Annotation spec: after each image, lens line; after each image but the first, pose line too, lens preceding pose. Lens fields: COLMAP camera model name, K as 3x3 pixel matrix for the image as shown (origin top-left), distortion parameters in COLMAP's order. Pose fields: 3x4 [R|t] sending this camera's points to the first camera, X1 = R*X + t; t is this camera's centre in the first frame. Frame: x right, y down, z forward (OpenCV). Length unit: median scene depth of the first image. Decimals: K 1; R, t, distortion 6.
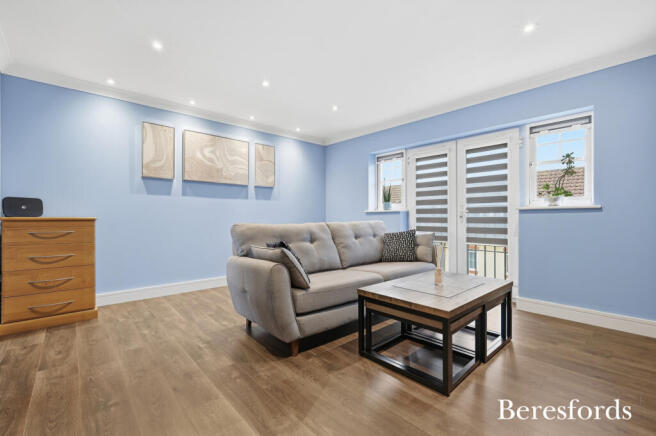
lens RADIAL K [[290.6, 0, 332.0], [0, 290.6, 219.0], [0, 0, 1]] dist [0.005374, -0.000882]
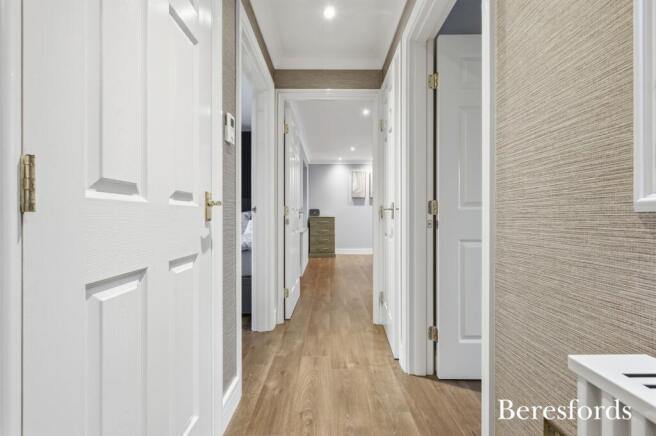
lens RADIAL K [[290.6, 0, 327.6], [0, 290.6, 217.5], [0, 0, 1]] dist [0.005374, -0.000882]
pose [[0.746412, 0.001231, -0.665483, 0.439653], [-0.004726, 0.999983, -0.003452, 0.007228], [0.665468, 0.005722, 0.746405, -0.496030]]
